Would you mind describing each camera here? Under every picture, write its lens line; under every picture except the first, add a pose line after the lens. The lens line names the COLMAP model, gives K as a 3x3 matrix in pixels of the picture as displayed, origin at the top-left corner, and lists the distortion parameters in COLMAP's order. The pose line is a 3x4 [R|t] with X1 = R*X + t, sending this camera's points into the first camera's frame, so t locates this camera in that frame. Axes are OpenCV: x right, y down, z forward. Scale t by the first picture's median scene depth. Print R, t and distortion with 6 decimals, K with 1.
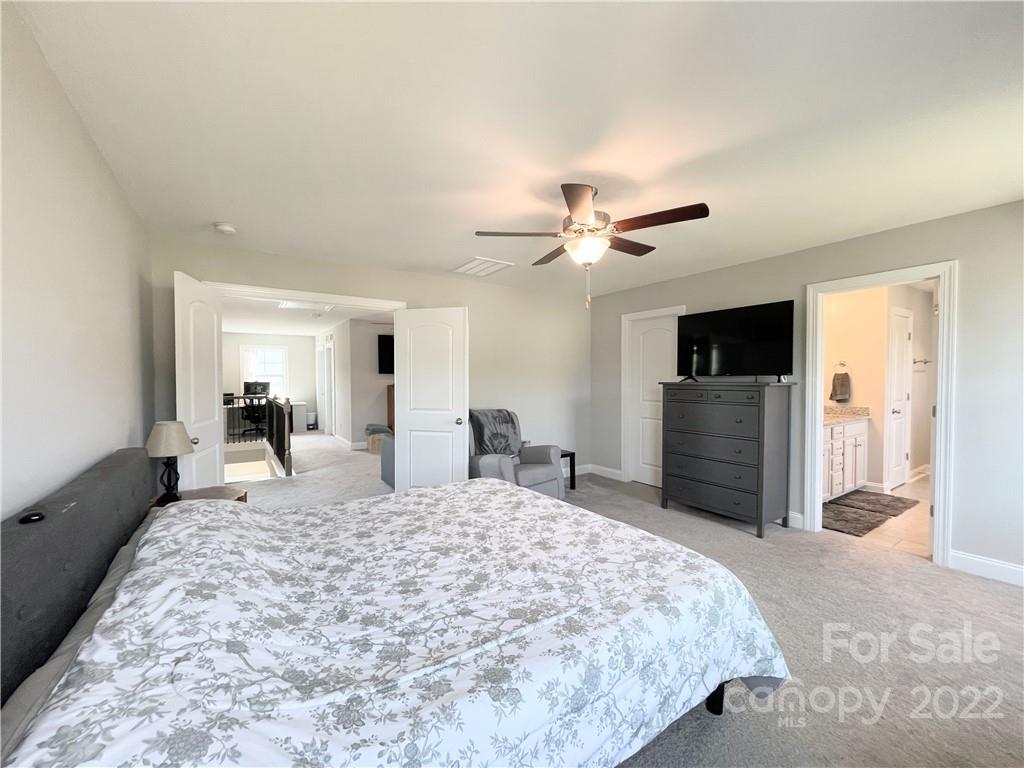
lens RADIAL K [[414.4, 0, 509.9], [0, 414.4, 386.3], [0, 0, 1]] dist [-0.000612, -0.000155]
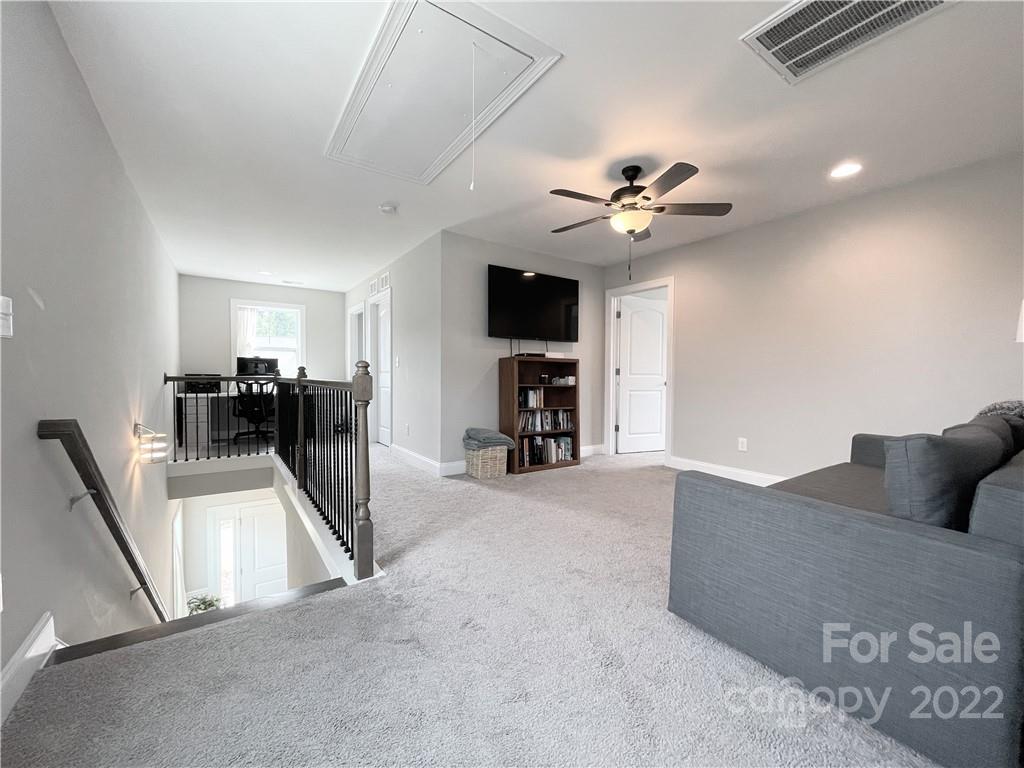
lens RADIAL K [[414.4, 0, 509.9], [0, 414.4, 386.3], [0, 0, 1]] dist [-0.000612, -0.000155]
pose [[0.999788, 0.012371, 0.016466, -0.244855], [-0.012473, 0.999903, 0.006141, 0.026127], [-0.016388, -0.006345, 0.999846, 0.375148]]
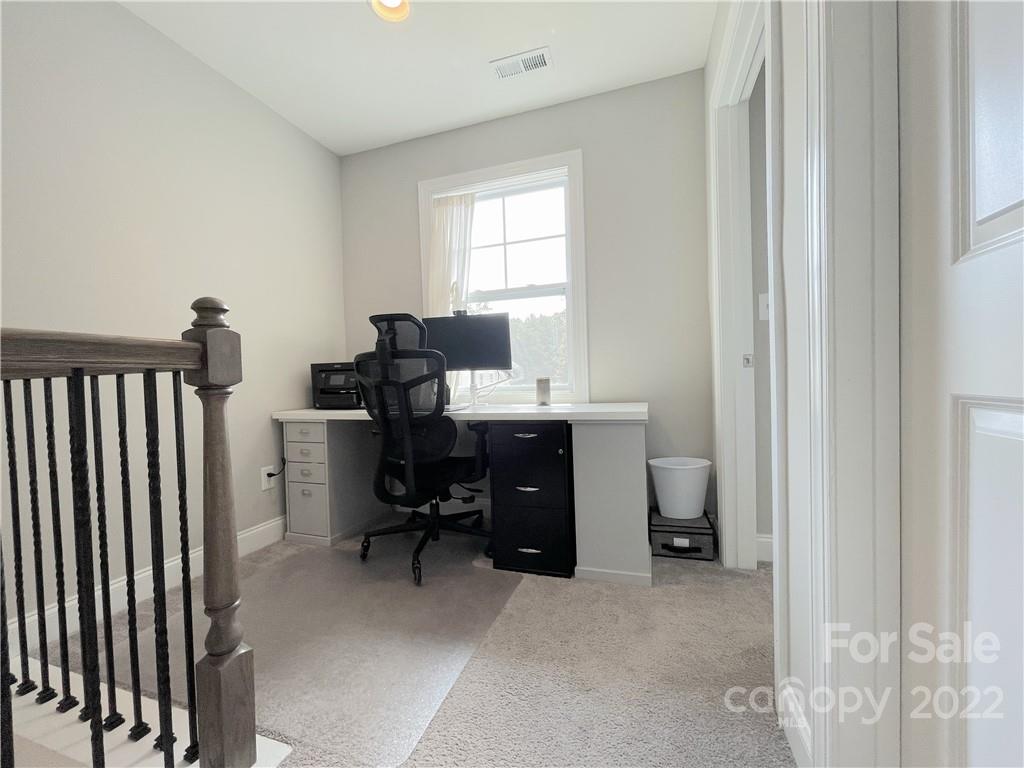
lens RADIAL K [[414.4, 0, 509.9], [0, 414.4, 386.3], [0, 0, 1]] dist [-0.000612, -0.000155]
pose [[0.611305, 0.007504, -0.791359, -0.424507], [0.007963, 0.999846, 0.015631, 0.028472], [0.791355, -0.015857, 0.611151, 0.922151]]
